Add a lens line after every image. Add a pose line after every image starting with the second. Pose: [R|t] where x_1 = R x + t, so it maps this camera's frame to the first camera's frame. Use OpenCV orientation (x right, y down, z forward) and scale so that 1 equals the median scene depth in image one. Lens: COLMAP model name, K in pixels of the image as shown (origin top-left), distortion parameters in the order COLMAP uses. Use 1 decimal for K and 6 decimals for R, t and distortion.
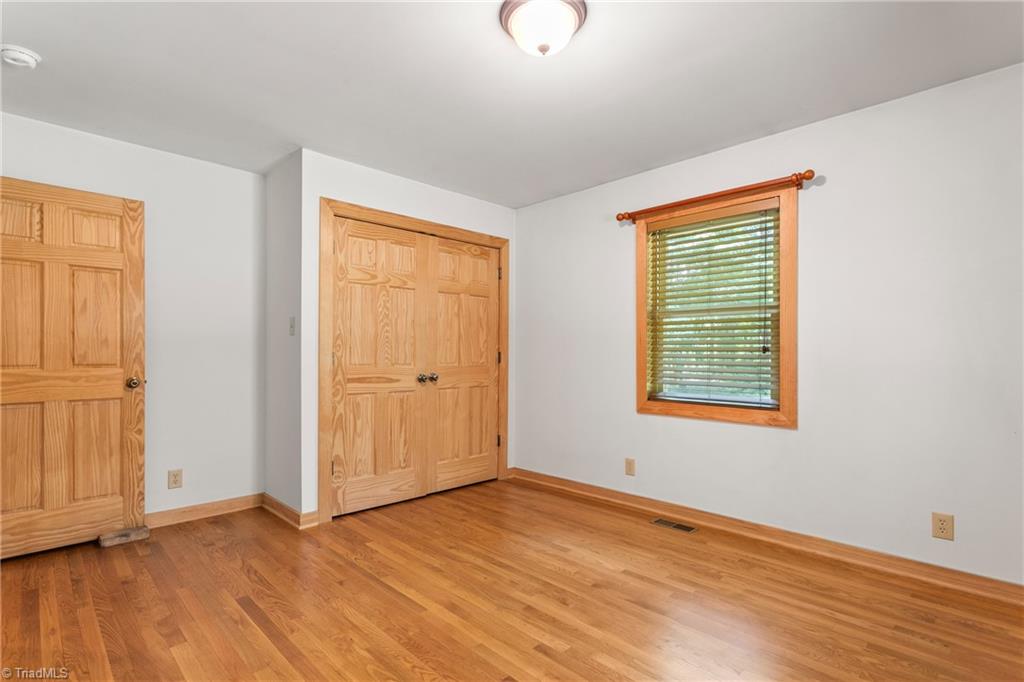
lens RADIAL K [[497.0, 0, 513.6], [0, 497.0, 359.1], [0, 0, 1]] dist [0.001656, 0.000410]
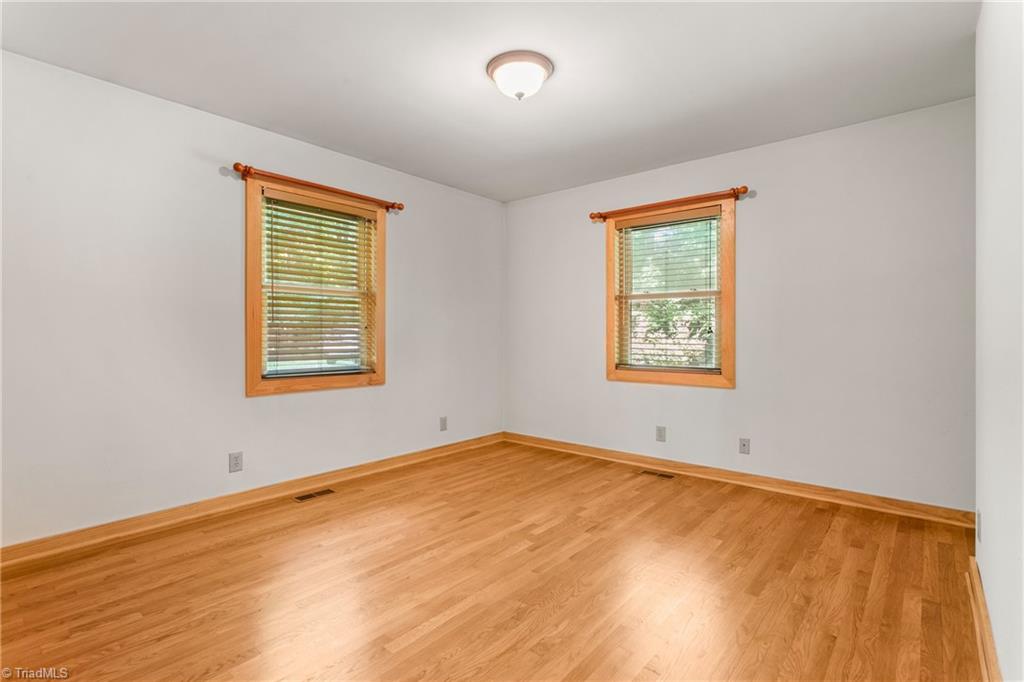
lens RADIAL K [[492.7, 0, 512.6], [0, 492.7, 336.8], [0, 0, 1]] dist [-0.002246, 0.000839]
pose [[-0.089945, -0.011097, 0.995885, -0.799610], [0.007868, 0.999899, 0.011852, -0.004628], [-0.995916, 0.008902, -0.089849, 0.741467]]
